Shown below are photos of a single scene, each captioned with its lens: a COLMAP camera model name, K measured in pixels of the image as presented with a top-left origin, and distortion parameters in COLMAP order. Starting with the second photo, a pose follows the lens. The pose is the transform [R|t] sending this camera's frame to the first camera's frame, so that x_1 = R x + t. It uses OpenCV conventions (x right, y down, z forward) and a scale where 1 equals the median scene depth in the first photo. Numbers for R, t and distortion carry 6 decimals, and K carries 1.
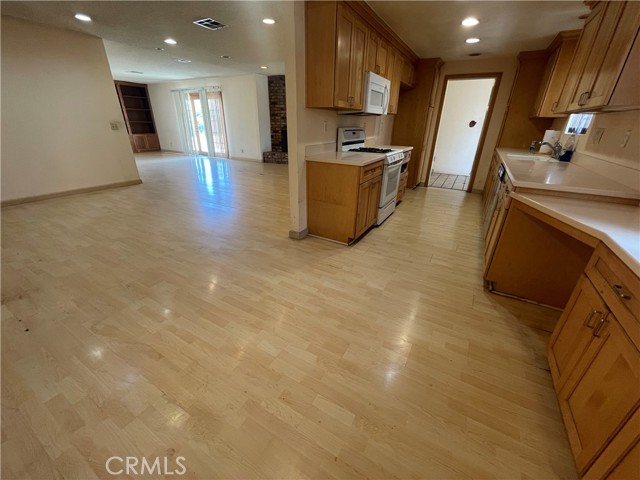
lens RADIAL K [[258.7, 0, 320.0], [0, 258.7, 240.0], [0, 0, 1]] dist [-0.000528, -0.000147]
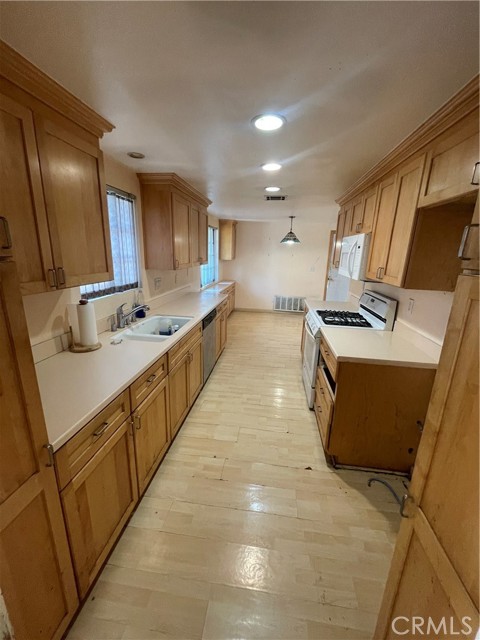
lens RADIAL K [[258.7, 0, 240.0], [0, 258.7, 320.0], [0, 0, 1]] dist [-0.000528, -0.000147]
pose [[-0.924240, 0.045775, -0.379057, 1.238183], [-0.206086, 0.775939, 0.596194, -1.165079], [0.321416, 0.629145, -0.707721, 2.253131]]
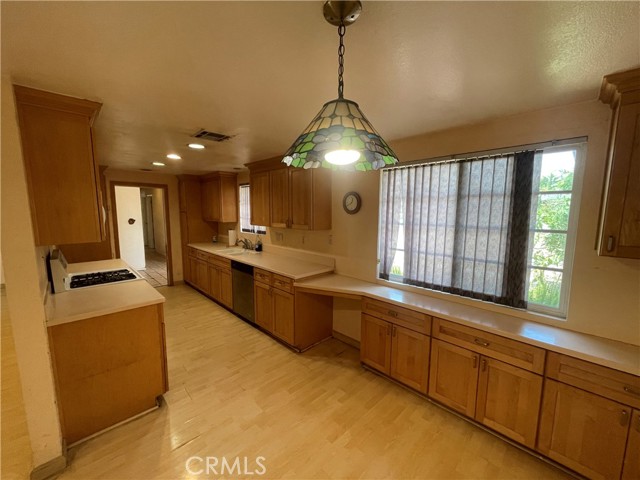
lens RADIAL K [[258.7, 0, 320.0], [0, 258.7, 240.0], [0, 0, 1]] dist [-0.000528, -0.000147]
pose [[0.267172, -0.130561, 0.954763, -0.515045], [0.398644, 0.917001, 0.013844, -0.307792], [-0.877327, 0.376912, 0.297044, 0.265220]]
